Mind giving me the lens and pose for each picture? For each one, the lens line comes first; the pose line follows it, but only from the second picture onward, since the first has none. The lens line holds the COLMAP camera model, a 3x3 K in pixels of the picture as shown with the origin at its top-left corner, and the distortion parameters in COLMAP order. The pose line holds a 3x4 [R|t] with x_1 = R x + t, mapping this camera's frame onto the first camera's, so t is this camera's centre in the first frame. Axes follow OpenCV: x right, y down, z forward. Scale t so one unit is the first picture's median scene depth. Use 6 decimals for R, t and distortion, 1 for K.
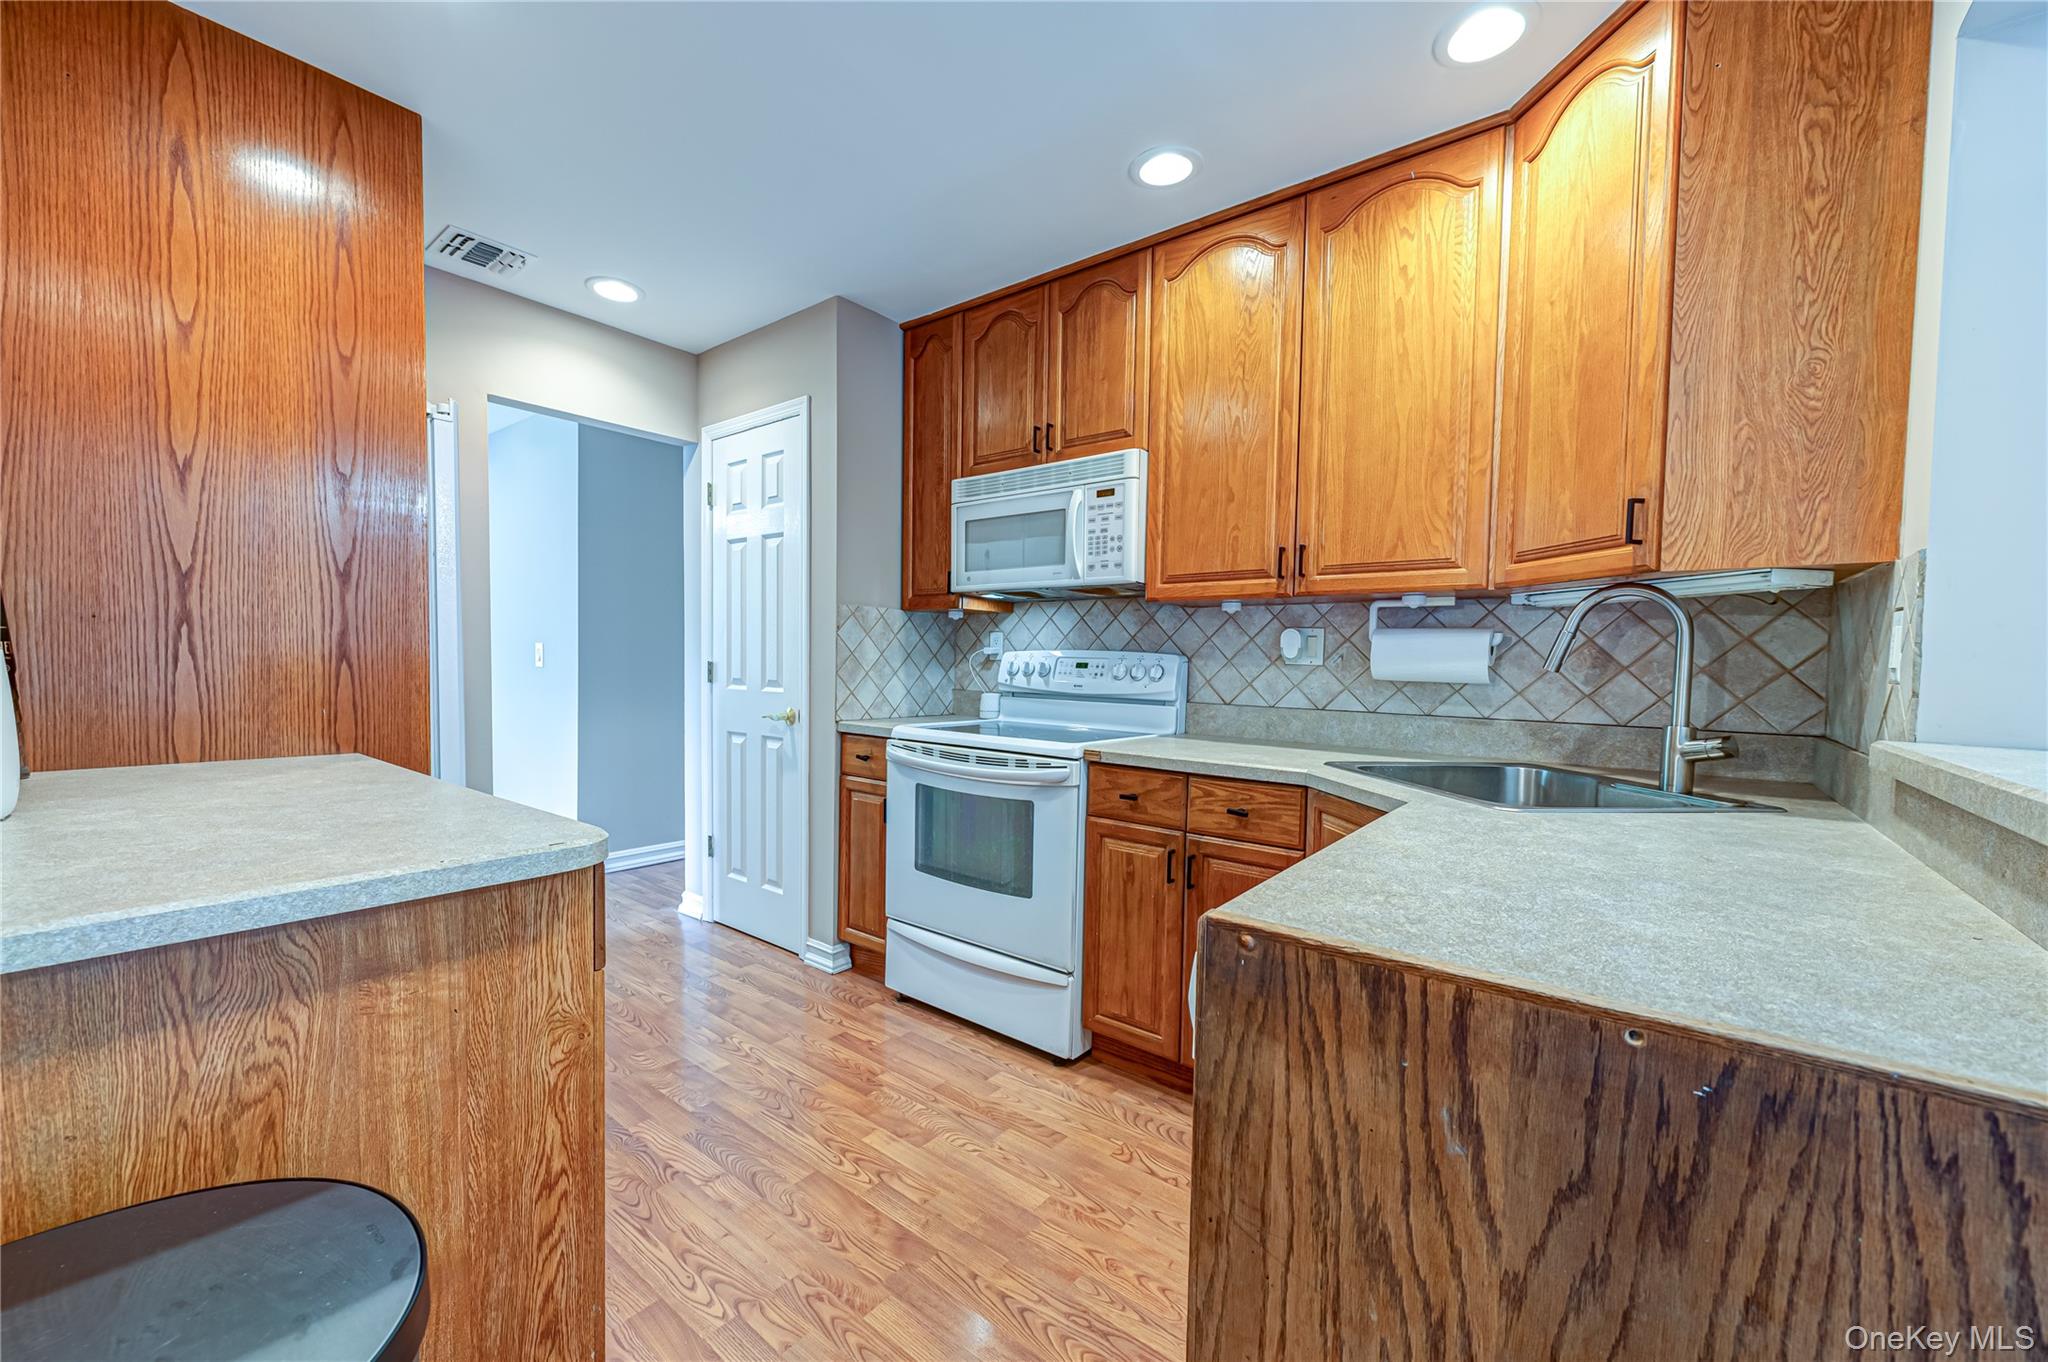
lens RADIAL K [[809.4, 0, 1026.7], [0, 809.4, 682.4], [0, 0, 1]] dist [-0.000176, -0.001749]
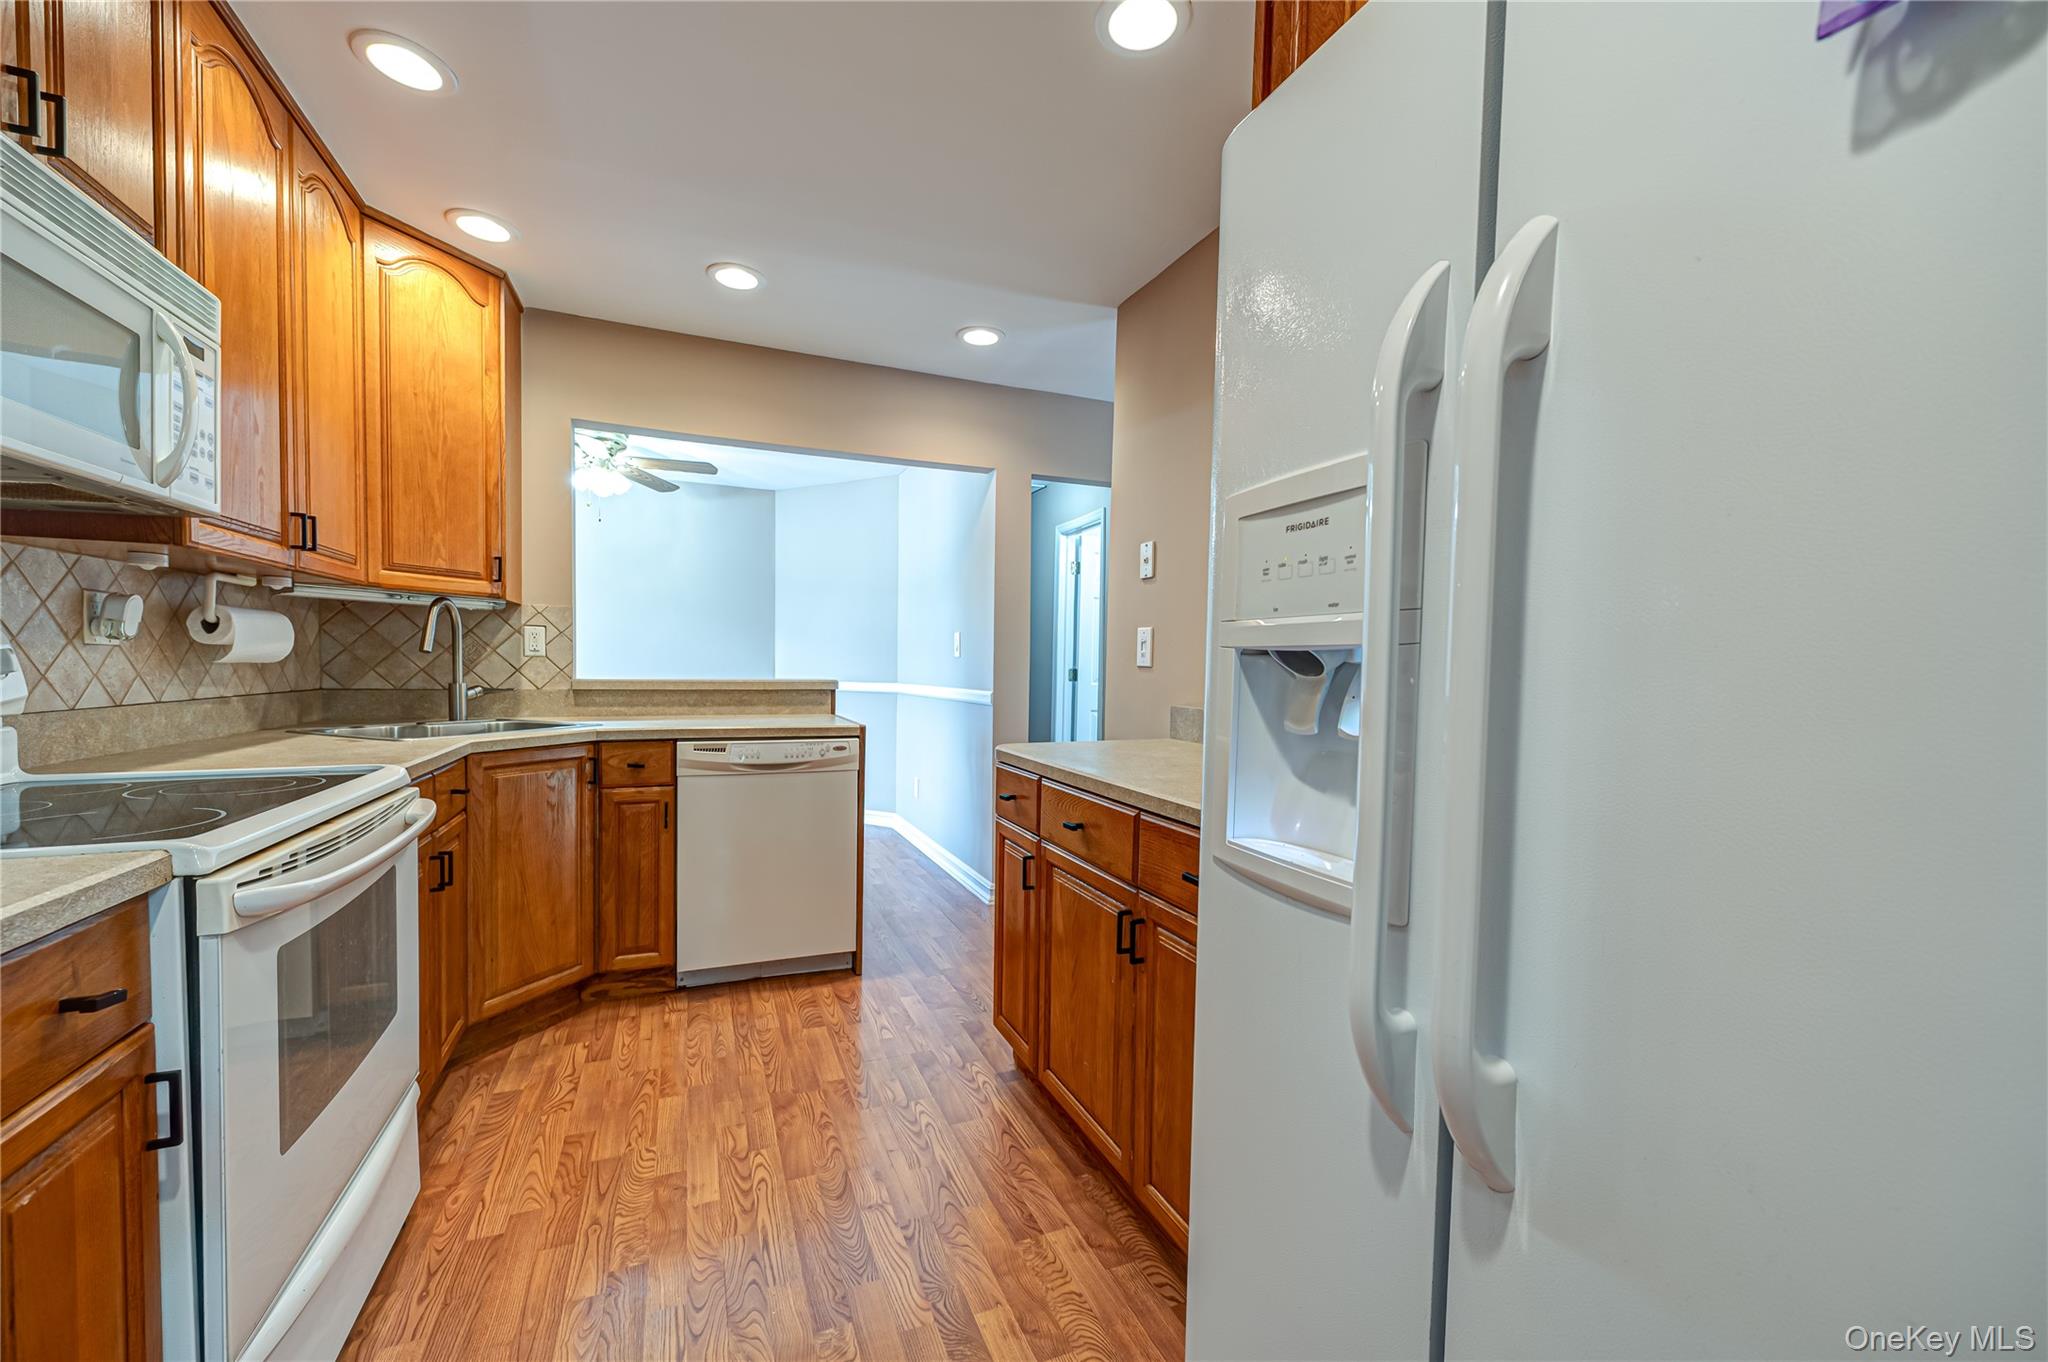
lens RADIAL K [[809.4, 0, 1024.3], [0, 809.4, 690.9], [0, 0, 1]] dist [-0.000176, -0.001749]
pose [[-0.878214, -0.047932, 0.475859, -0.945276], [-0.019559, 0.997732, 0.064401, -0.057625], [-0.477867, 0.047250, -0.877160, 1.684652]]
